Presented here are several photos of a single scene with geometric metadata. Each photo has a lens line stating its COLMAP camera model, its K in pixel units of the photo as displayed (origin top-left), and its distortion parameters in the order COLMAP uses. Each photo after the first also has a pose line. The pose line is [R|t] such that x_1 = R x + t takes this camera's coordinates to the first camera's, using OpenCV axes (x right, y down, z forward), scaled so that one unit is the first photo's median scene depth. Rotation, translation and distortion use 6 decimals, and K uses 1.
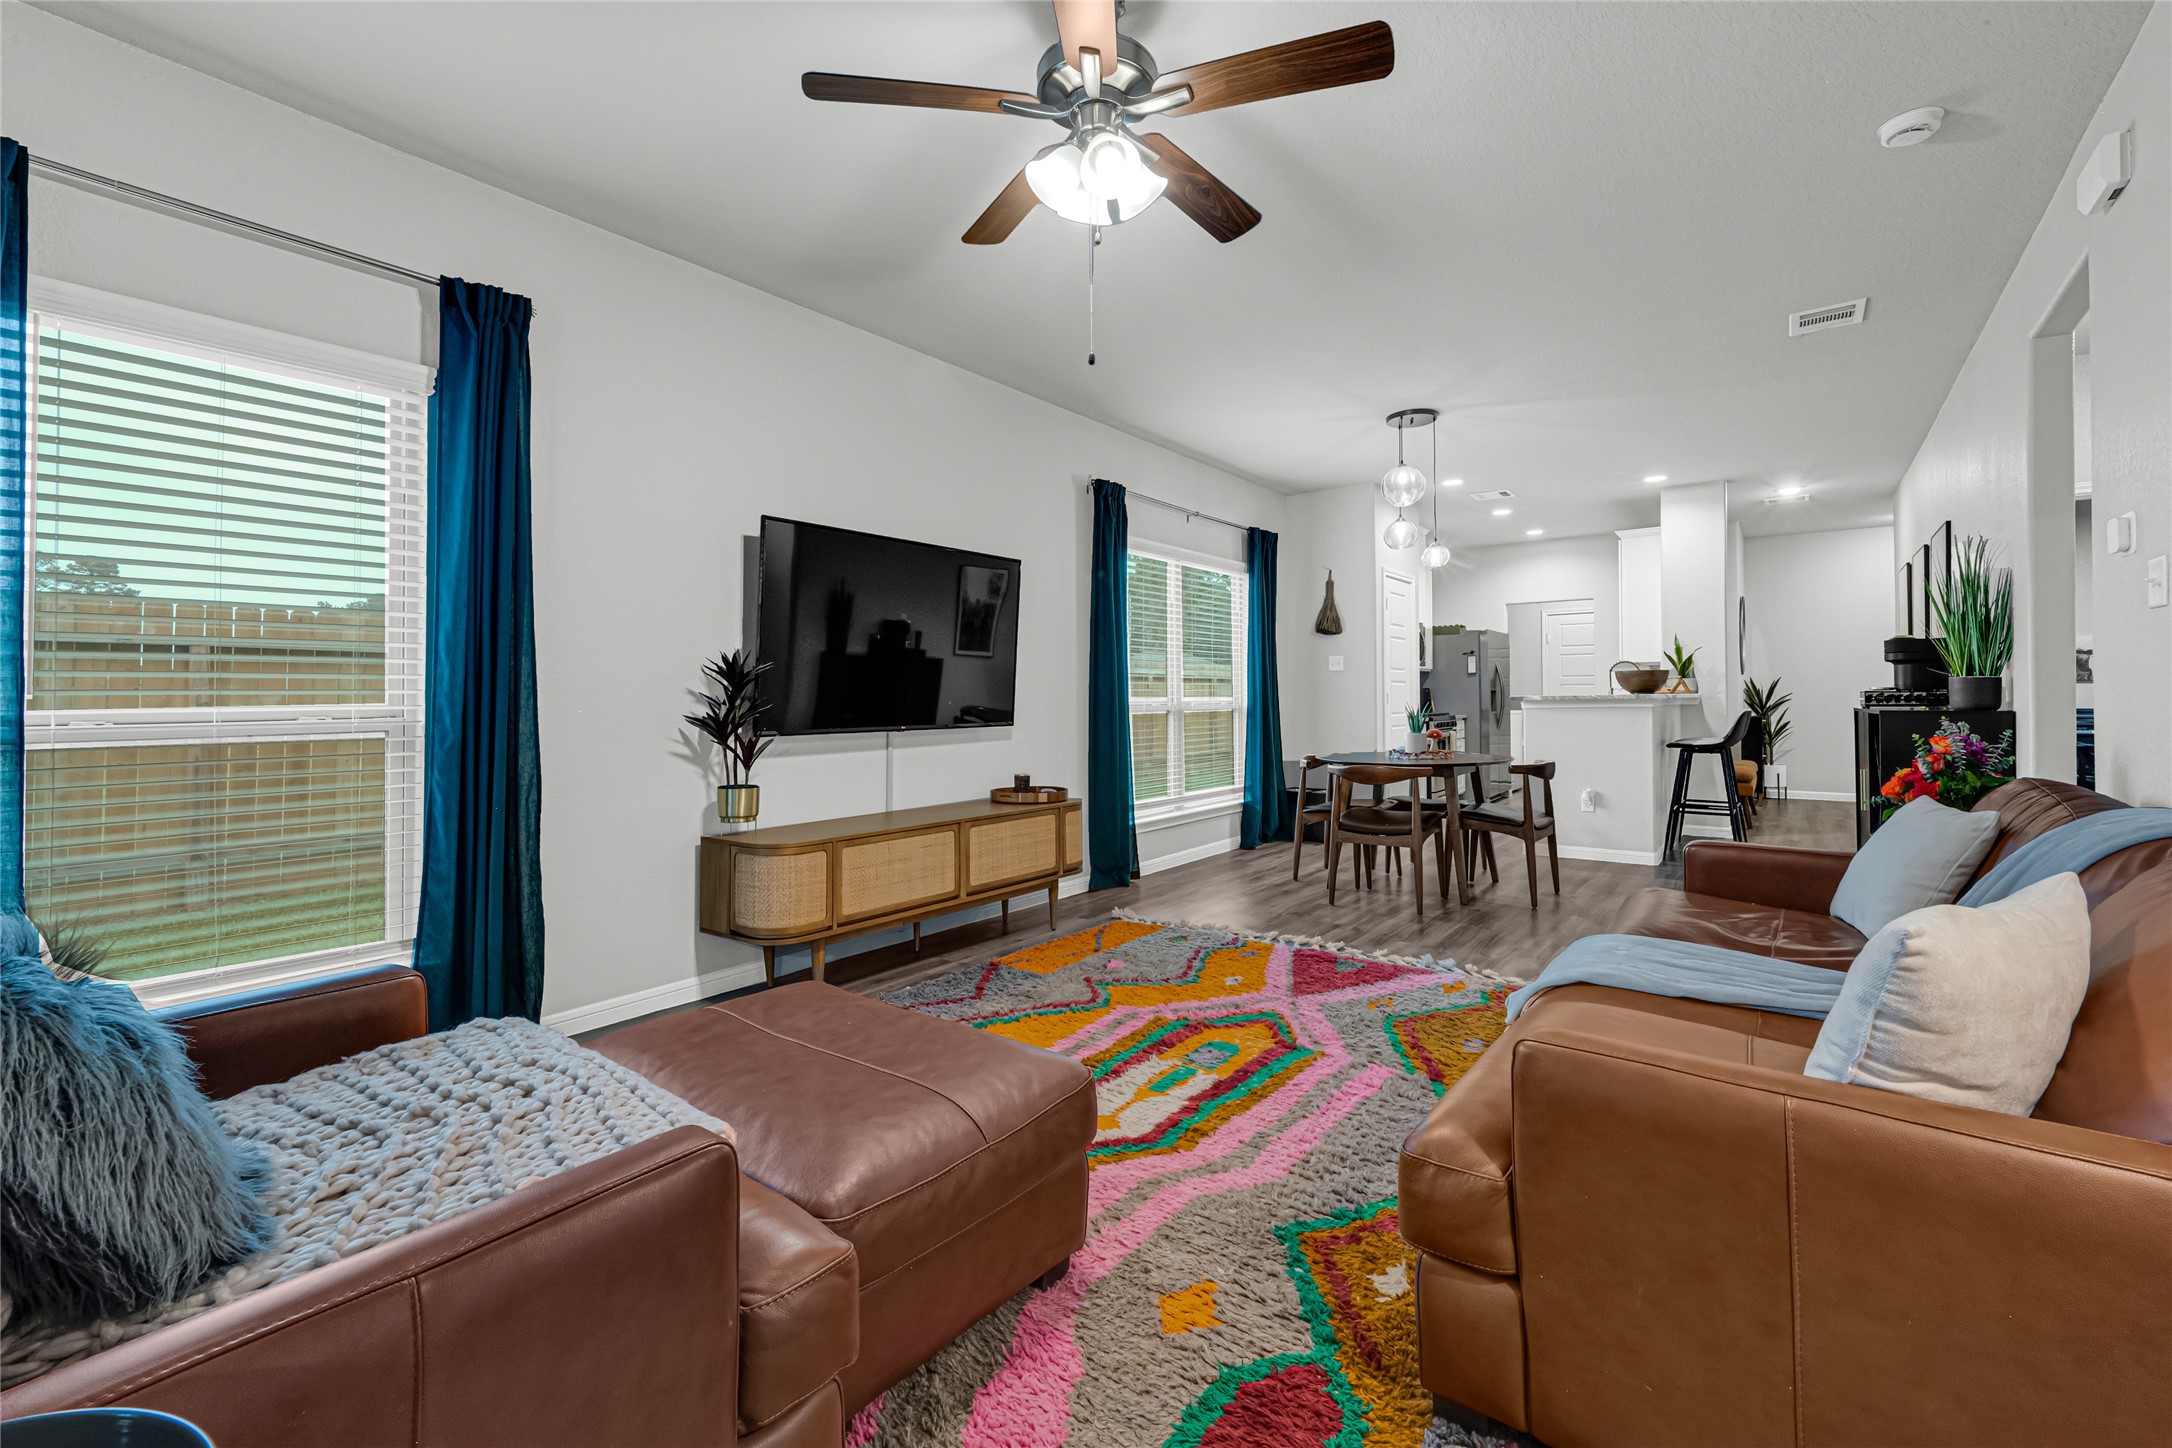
lens RADIAL K [[917.7, 0, 1083.4], [0, 917.7, 692.1], [0, 0, 1]] dist [0.023023, 0.000034]
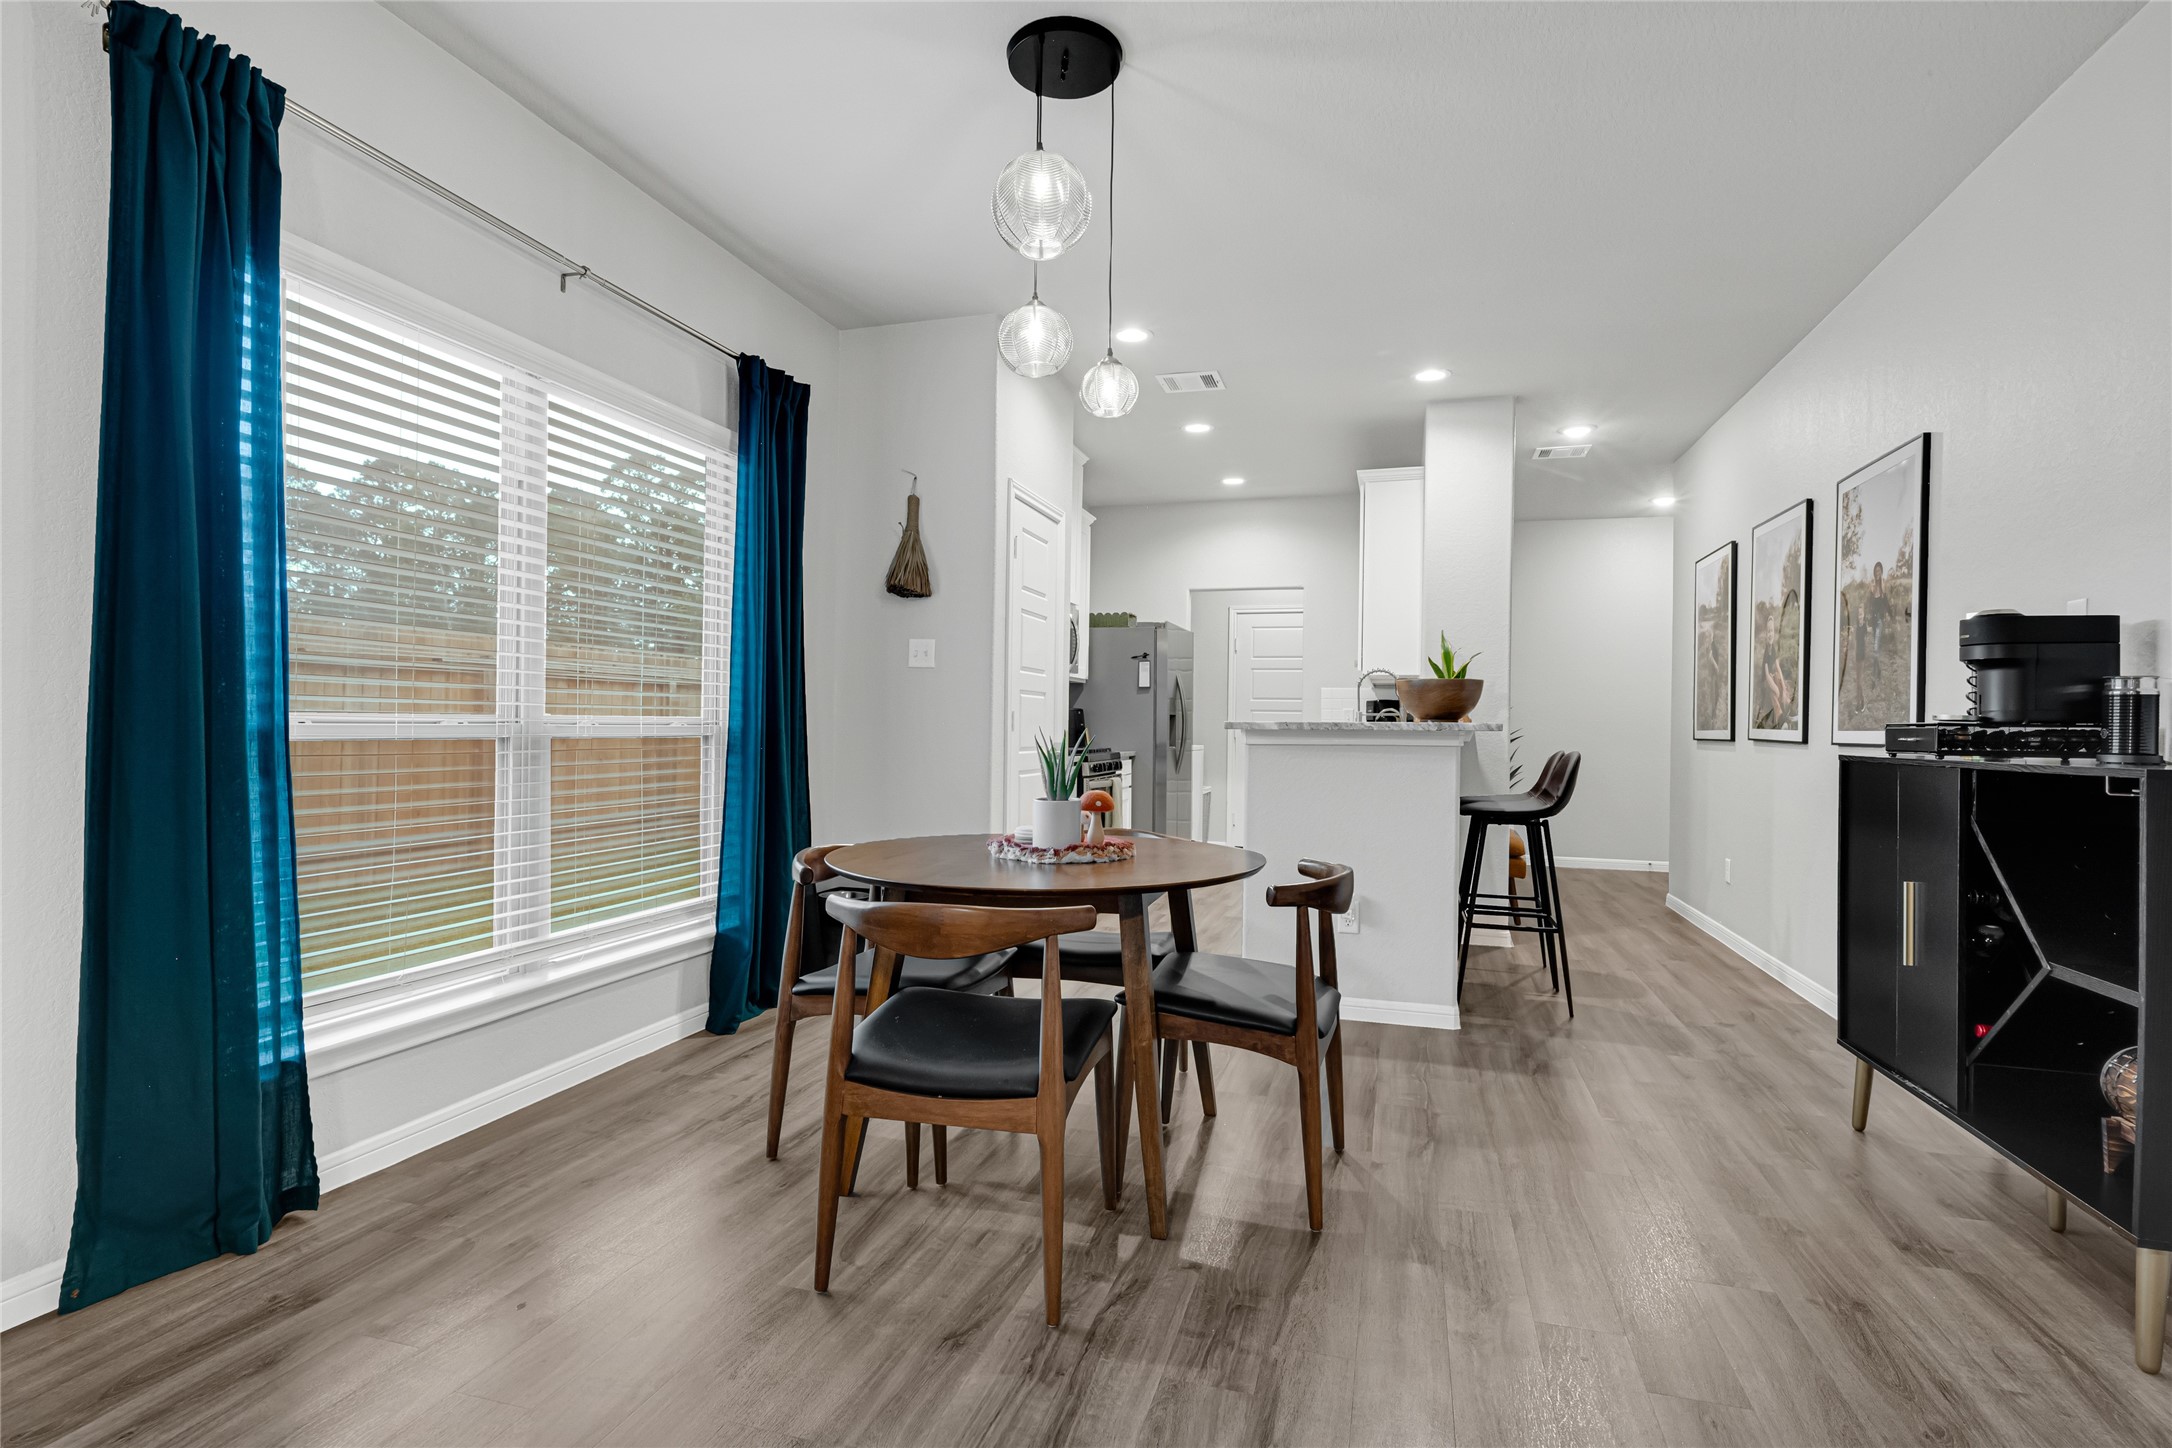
lens RADIAL K [[893.7, 0, 1084.5], [0, 893.7, 729.7], [0, 0, 1]] dist [-0.000907, 0.000015]
pose [[0.932873, 0.020378, 0.359628, 0.203008], [-0.024653, 0.999669, 0.007305, 0.007427], [-0.359360, -0.015681, 0.933067, 0.553649]]
